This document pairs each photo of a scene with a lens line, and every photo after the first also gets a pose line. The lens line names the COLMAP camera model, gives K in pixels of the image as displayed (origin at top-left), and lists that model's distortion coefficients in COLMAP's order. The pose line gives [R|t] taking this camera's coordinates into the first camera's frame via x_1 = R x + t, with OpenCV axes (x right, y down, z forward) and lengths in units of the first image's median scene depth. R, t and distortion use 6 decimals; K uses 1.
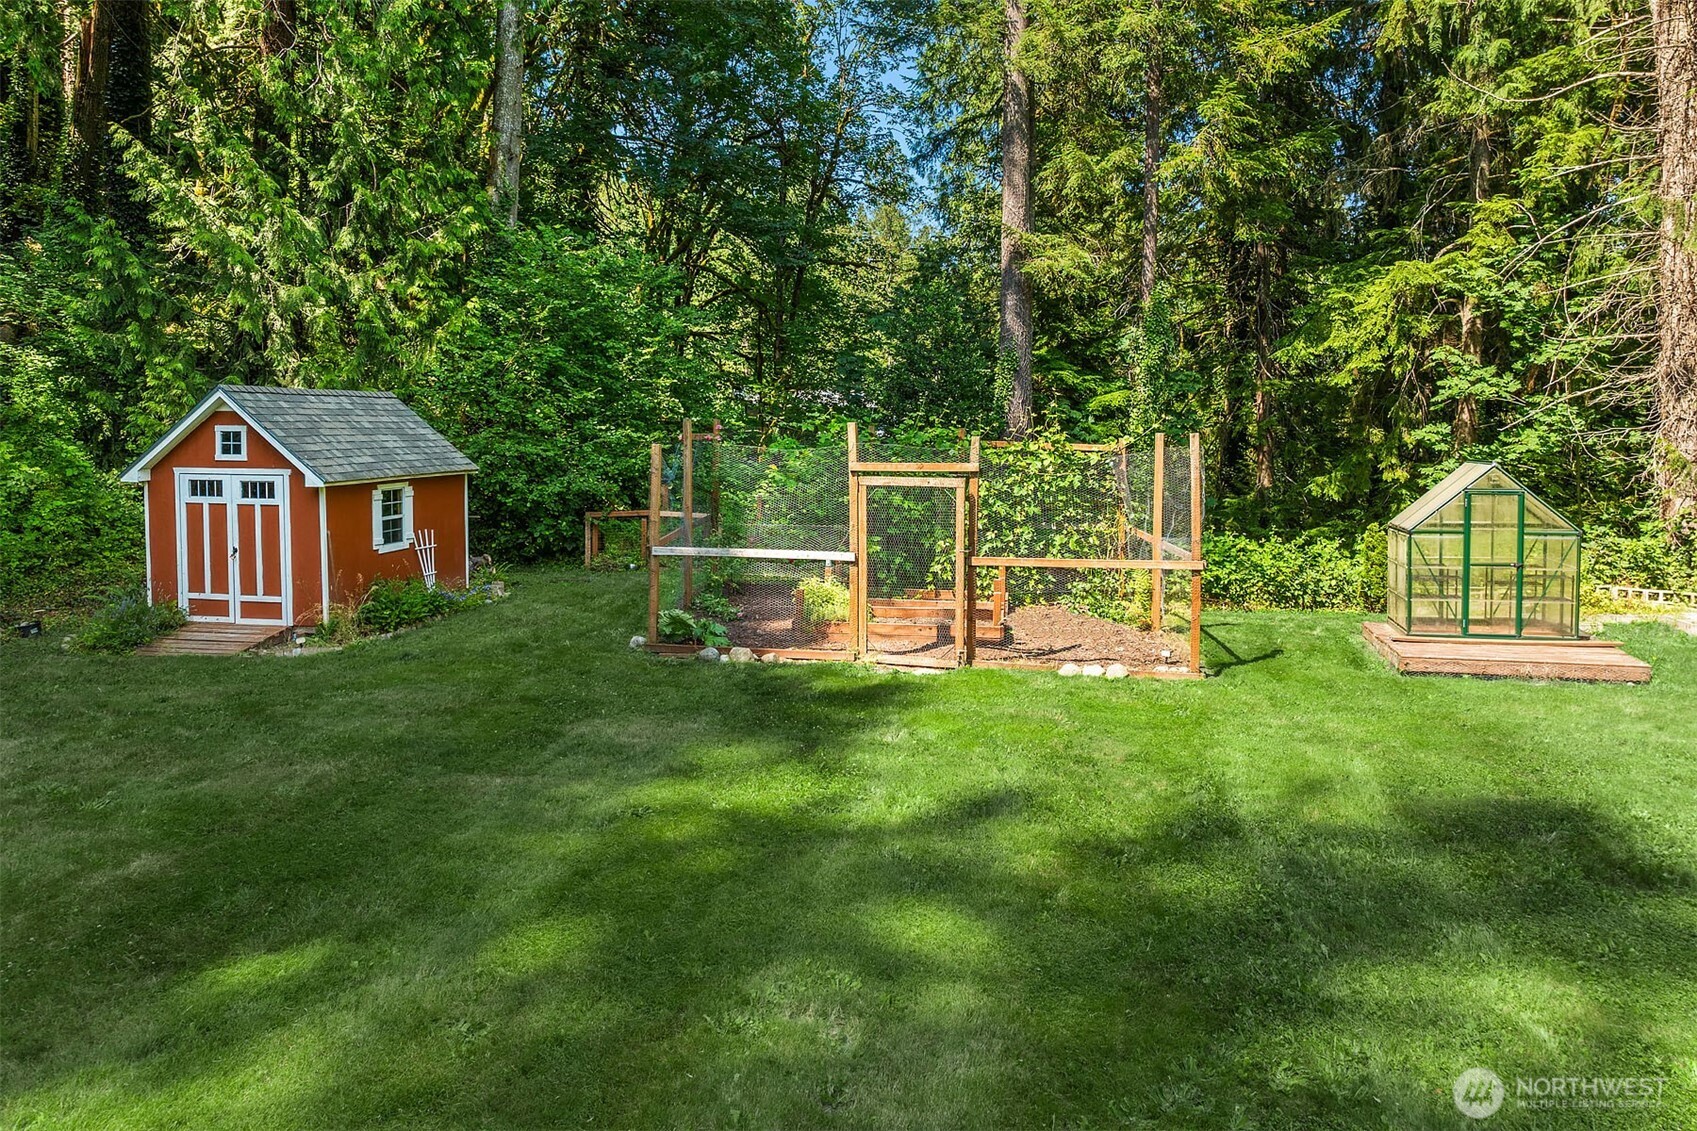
lens RADIAL K [[1169.8, 0, 881.6], [0, 1169.8, 497.3], [0, 0, 1]] dist [-0.050158, 0.001164]
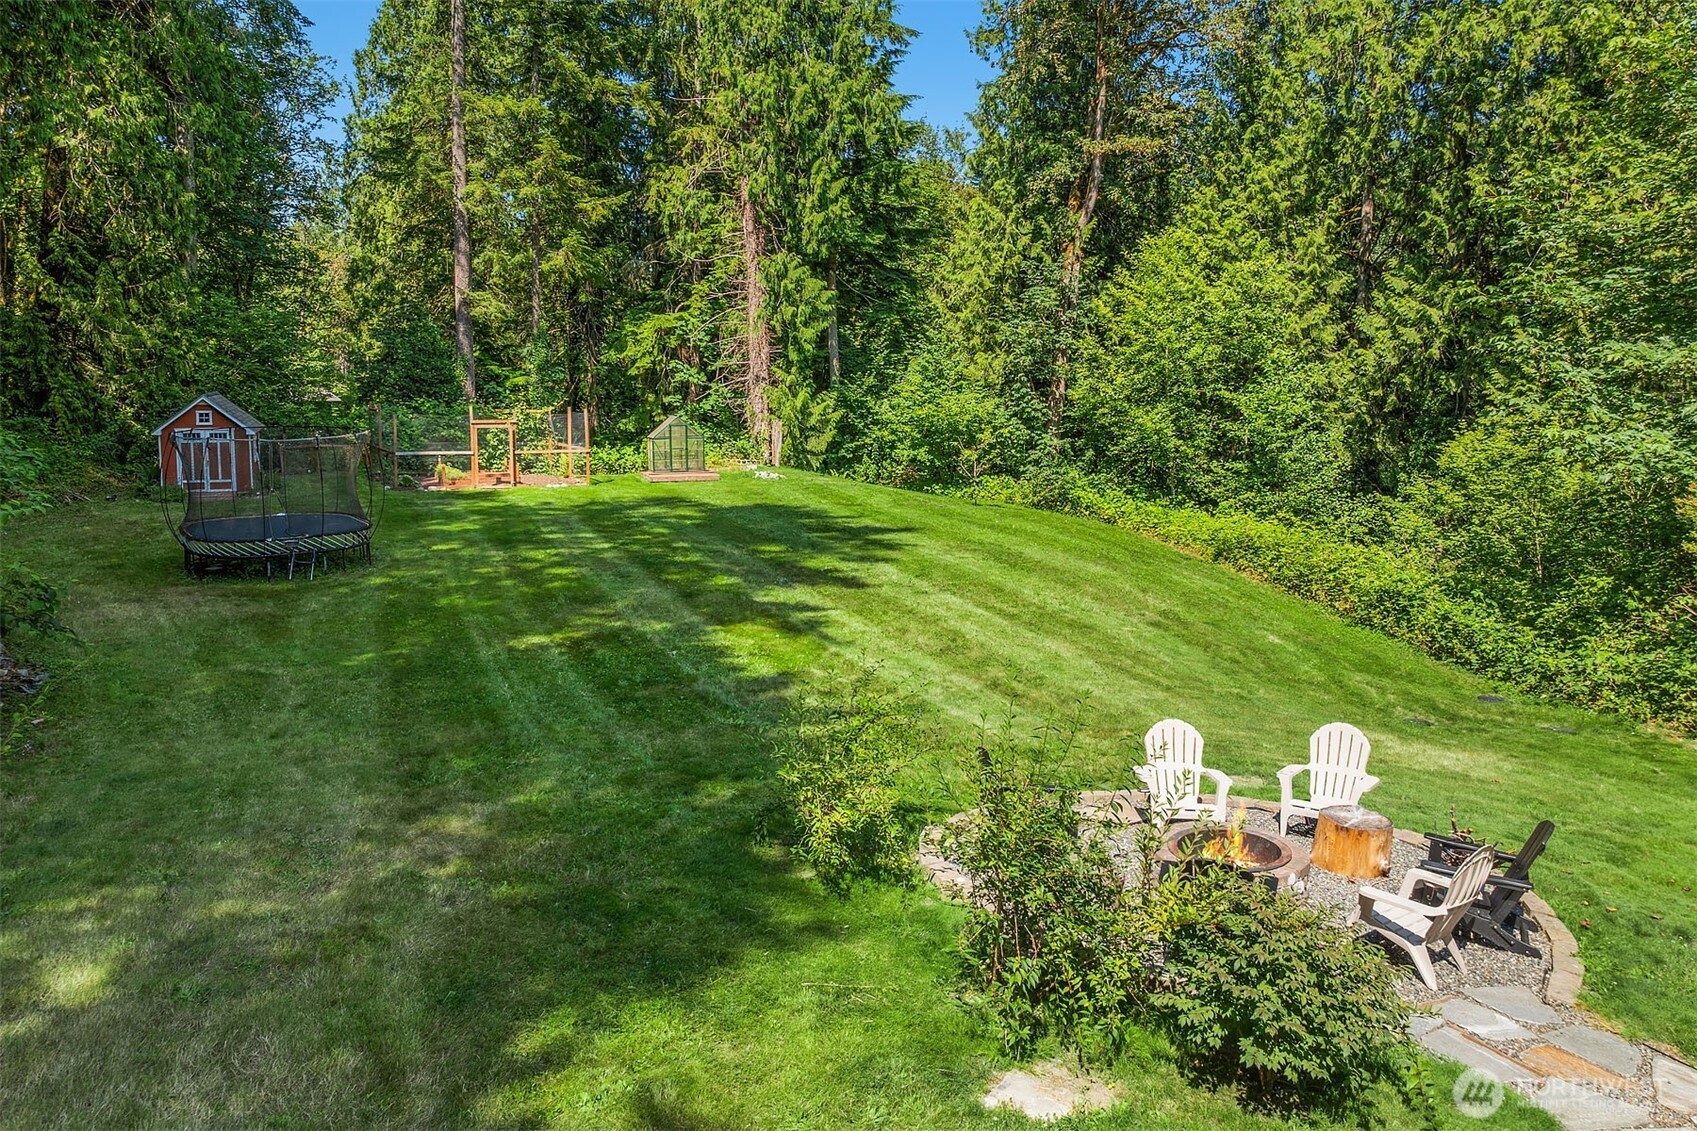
lens RADIAL K [[1232.7, 0, 848.5], [0, 1232.7, 565.5], [0, 0, 1]] dist [-0.056891, 0.000426]
pose [[0.858846, -0.077675, 0.506311, -0.490450], [0.024901, 0.993598, 0.110191, 0.010353], [-0.511629, -0.082030, 0.855282, -1.317297]]
